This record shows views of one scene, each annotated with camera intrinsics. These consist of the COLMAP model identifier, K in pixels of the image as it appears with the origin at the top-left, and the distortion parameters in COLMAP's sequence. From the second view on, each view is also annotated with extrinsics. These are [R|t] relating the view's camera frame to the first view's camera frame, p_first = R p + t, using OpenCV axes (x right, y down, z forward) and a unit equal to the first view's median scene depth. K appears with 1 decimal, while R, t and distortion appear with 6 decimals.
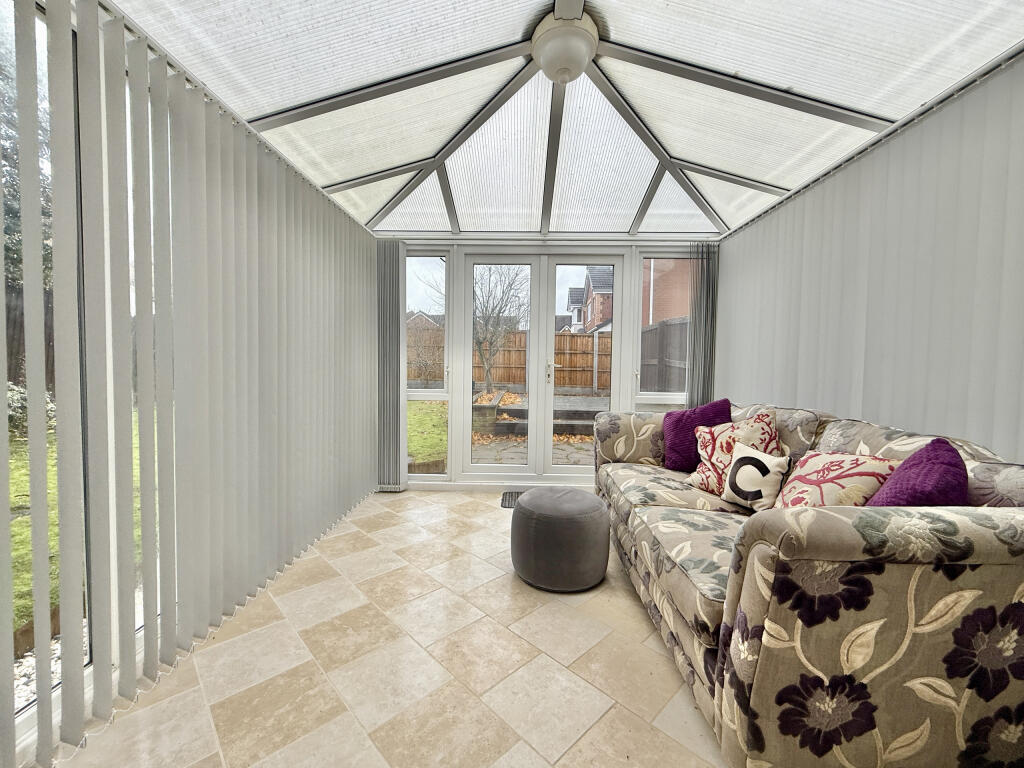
lens RADIAL K [[410.0, 0, 512.0], [0, 410.0, 384.0], [0, 0, 1]] dist [-0.000746, -0.000029]
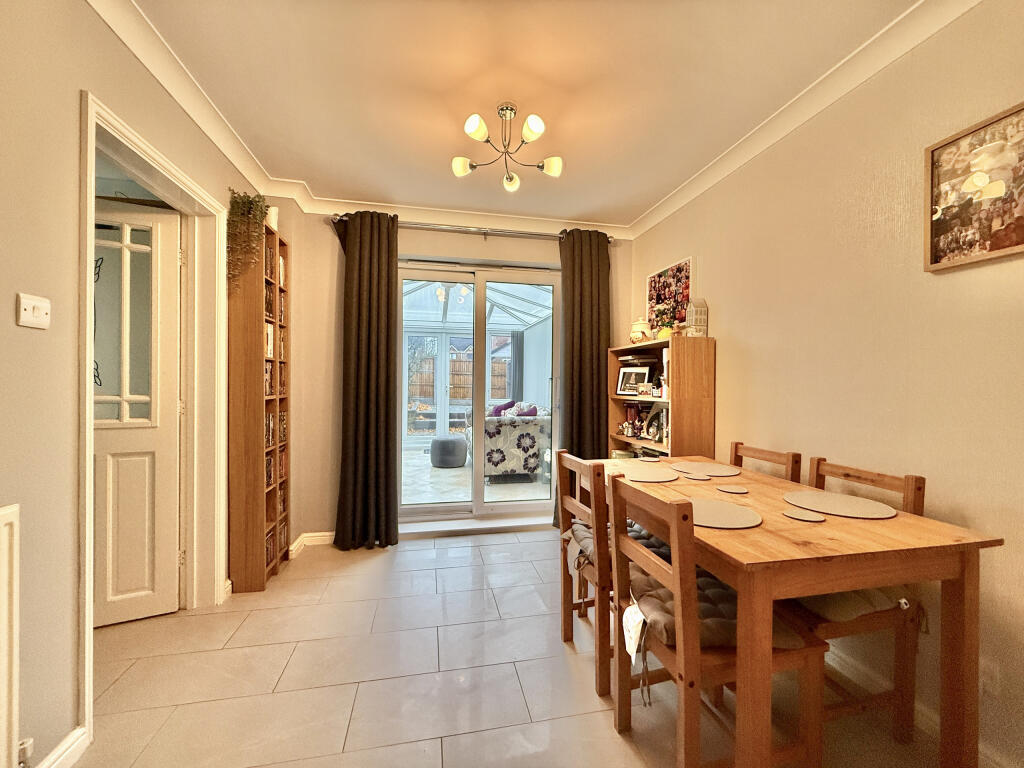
lens RADIAL K [[410.0, 0, 512.0], [0, 410.0, 384.0], [0, 0, 1]] dist [-0.000746, -0.000029]
pose [[0.972408, -0.008985, 0.233114, -0.239172], [0.019331, 0.998925, -0.042137, 0.098915], [-0.232485, 0.045481, 0.971536, -4.129969]]
